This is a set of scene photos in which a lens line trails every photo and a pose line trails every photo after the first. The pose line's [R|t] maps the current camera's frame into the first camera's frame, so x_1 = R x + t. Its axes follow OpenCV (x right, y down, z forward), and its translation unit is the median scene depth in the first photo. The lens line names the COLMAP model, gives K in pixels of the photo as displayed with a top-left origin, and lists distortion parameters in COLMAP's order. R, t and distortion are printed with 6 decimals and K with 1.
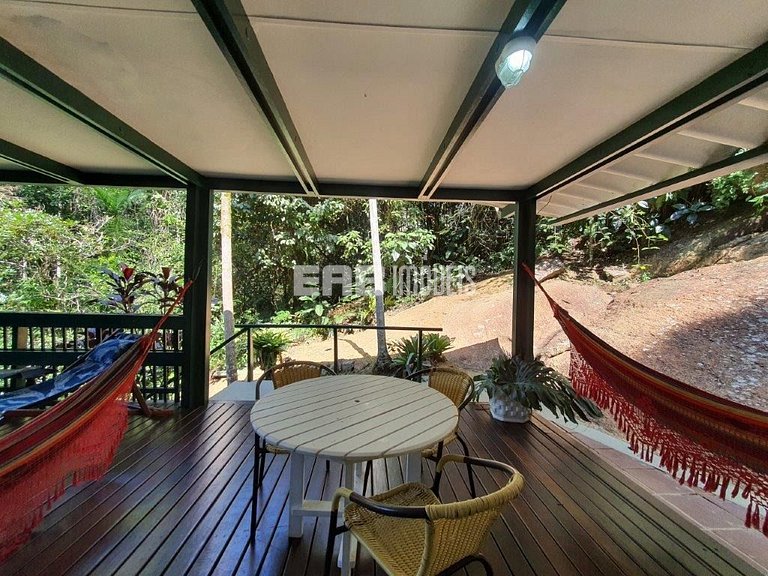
lens RADIAL K [[303.7, 0, 381.2], [0, 303.7, 289.5], [0, 0, 1]] dist [-0.001001, -0.000109]
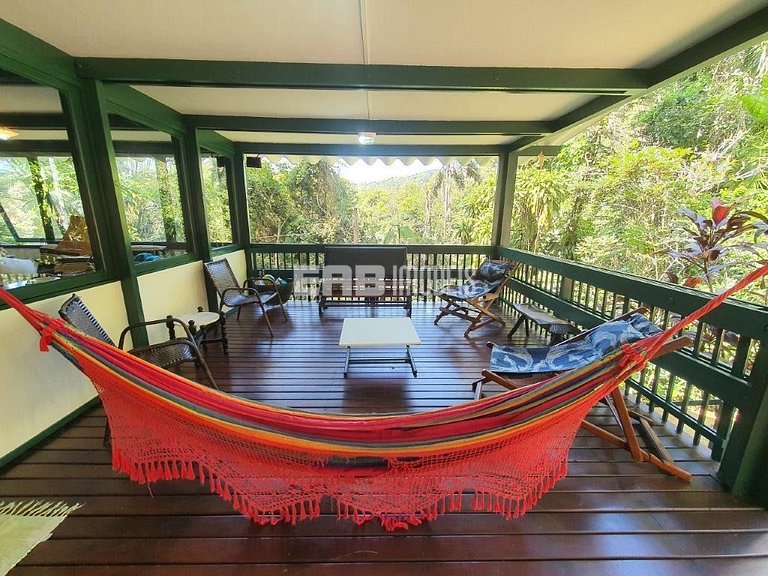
lens RADIAL K [[303.7, 0, 389.4], [0, 303.7, 285.1], [0, 0, 1]] dist [-0.001001, -0.000109]
pose [[-0.033045, 0.203820, -0.978451, -0.116793], [-0.011355, 0.978845, 0.204286, -0.025670], [0.999389, 0.017861, -0.030032, 0.264662]]
